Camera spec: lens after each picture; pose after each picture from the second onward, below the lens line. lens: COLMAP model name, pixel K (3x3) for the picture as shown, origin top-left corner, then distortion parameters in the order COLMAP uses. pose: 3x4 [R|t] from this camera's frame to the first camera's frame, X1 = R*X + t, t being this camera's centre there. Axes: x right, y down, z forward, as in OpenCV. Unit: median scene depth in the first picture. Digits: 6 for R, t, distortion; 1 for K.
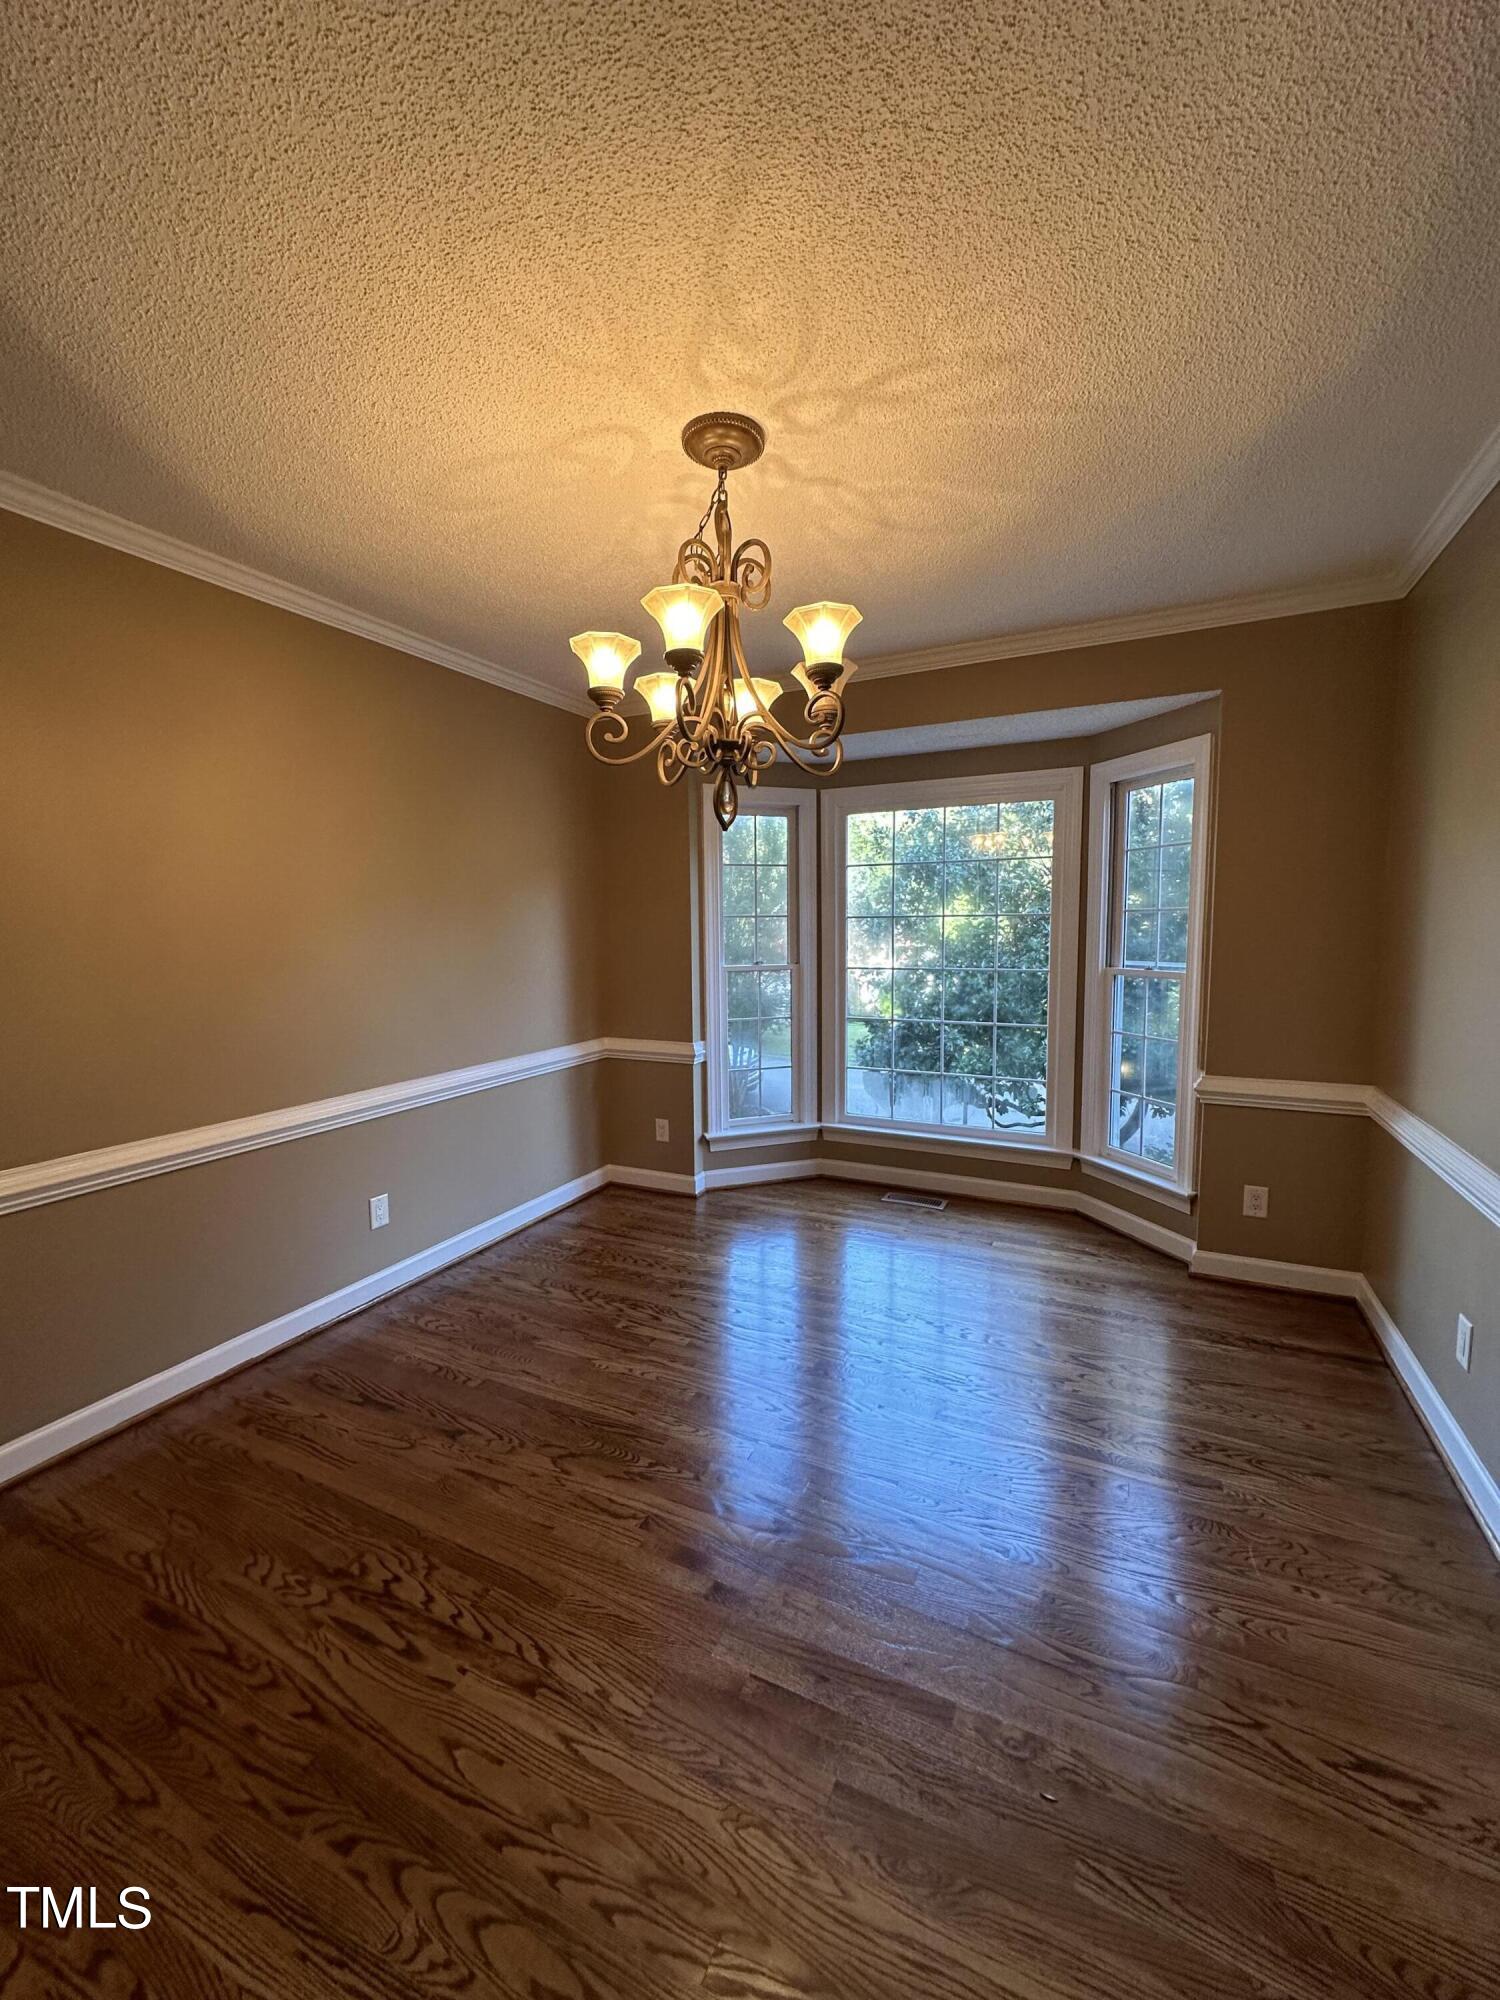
lens RADIAL K [[794.1, 0, 744.4], [0, 794.1, 1000.0], [0, 0, 1]] dist [-0.002977, 0.000528]
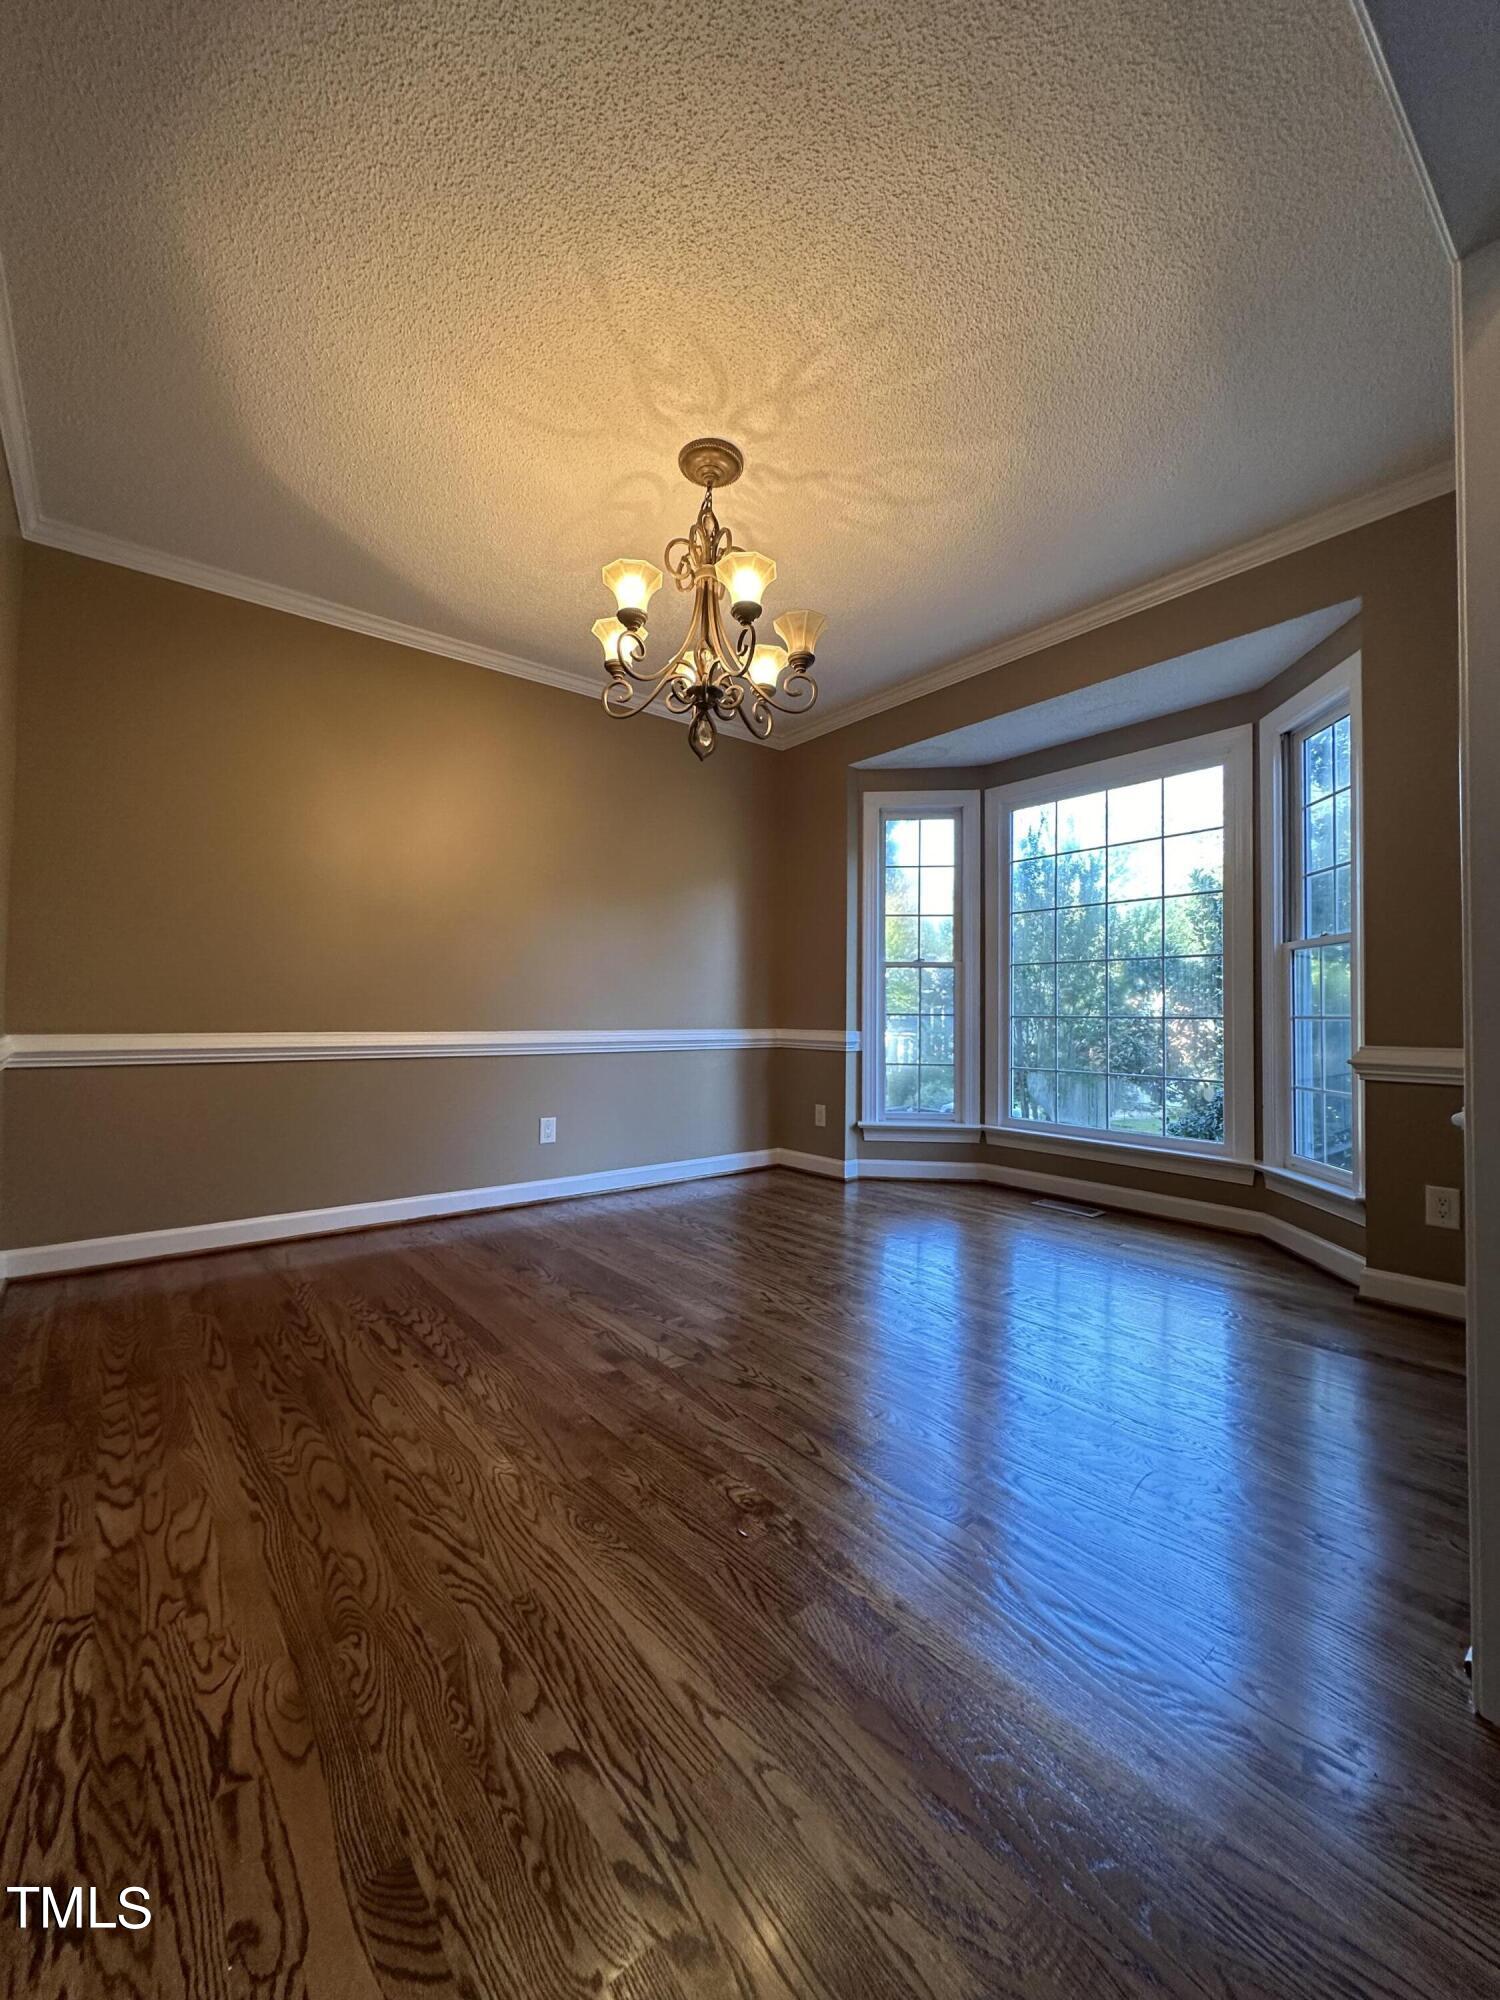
lens RADIAL K [[794.1, 0, 744.4], [0, 794.1, 1000.0], [0, 0, 1]] dist [-0.002977, 0.000528]
pose [[0.904892, 0.011958, -0.425473, 0.303236], [-0.059807, 0.993261, -0.099281, 0.146581], [0.421418, 0.115285, 0.899509, -0.014040]]
